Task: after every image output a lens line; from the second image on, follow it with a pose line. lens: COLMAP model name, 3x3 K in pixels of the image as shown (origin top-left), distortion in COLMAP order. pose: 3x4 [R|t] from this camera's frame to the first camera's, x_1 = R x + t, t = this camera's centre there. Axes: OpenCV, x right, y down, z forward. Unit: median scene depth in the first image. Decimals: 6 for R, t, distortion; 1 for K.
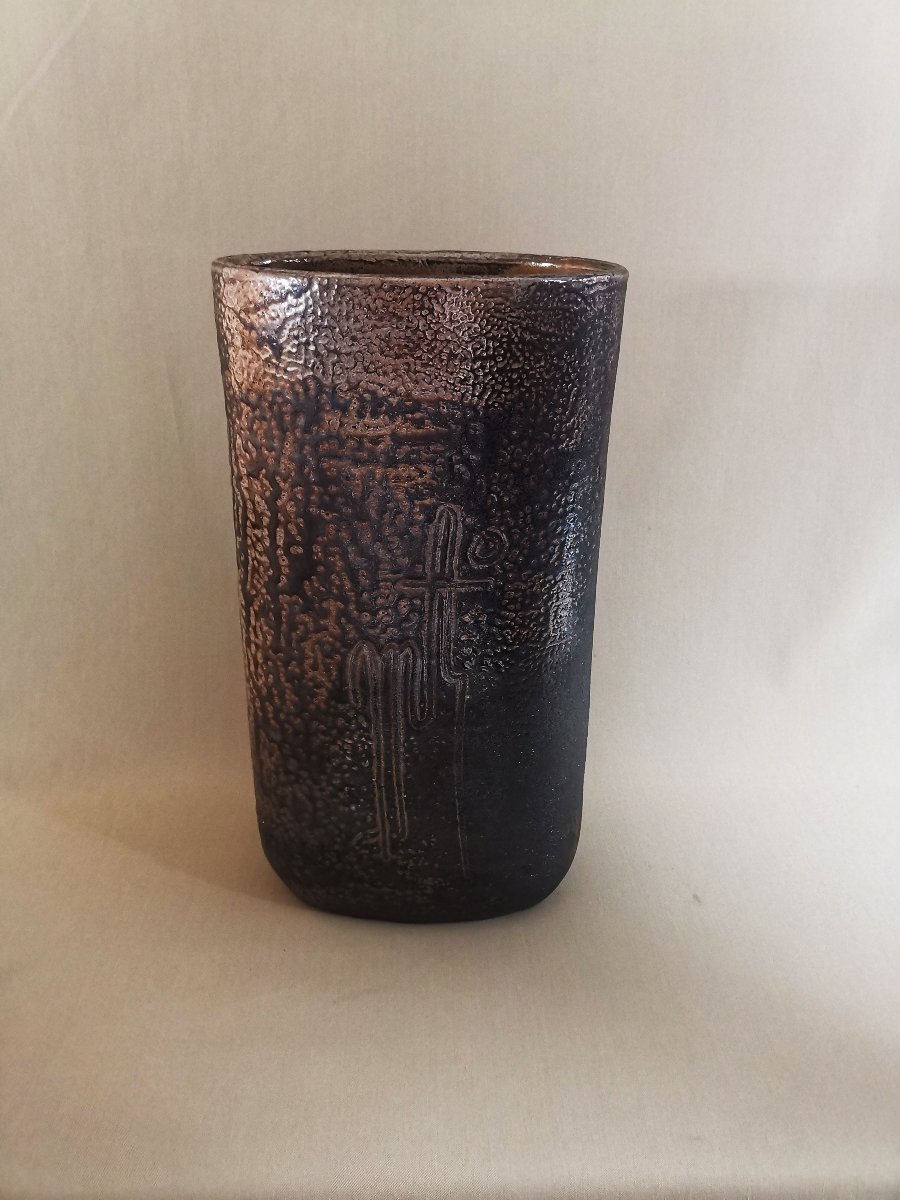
lens RADIAL K [[934.1, 0, 450.0], [0, 934.1, 600.0], [0, 0, 1]] dist [-0.004385, 0.000430]
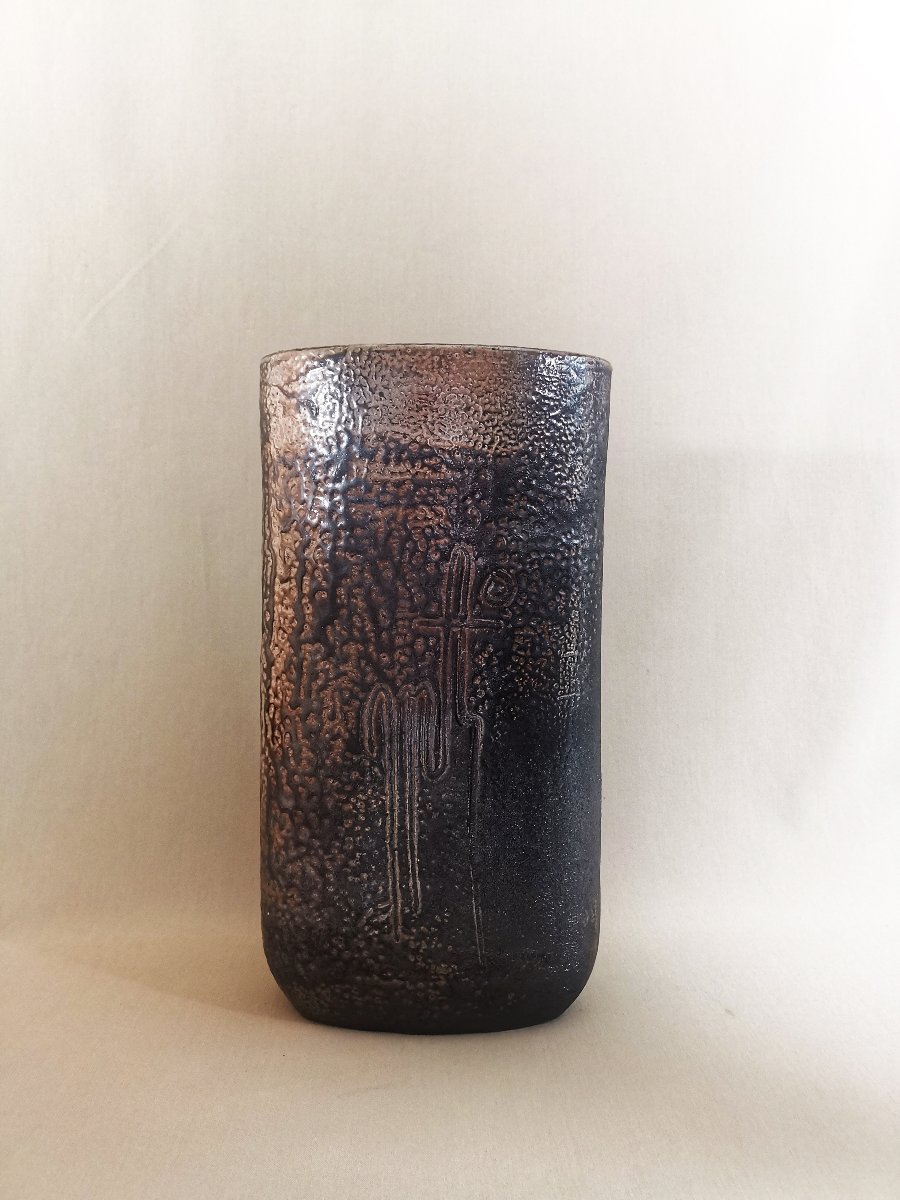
lens RADIAL K [[934.1, 0, 450.0], [0, 934.1, 600.0], [0, 0, 1]] dist [-0.004385, 0.000430]
pose [[0.999978, -0.003912, 0.005428, -0.020861], [0.005523, 0.940498, -0.339753, 0.310000], [-0.003776, 0.339776, 0.940499, -0.012898]]
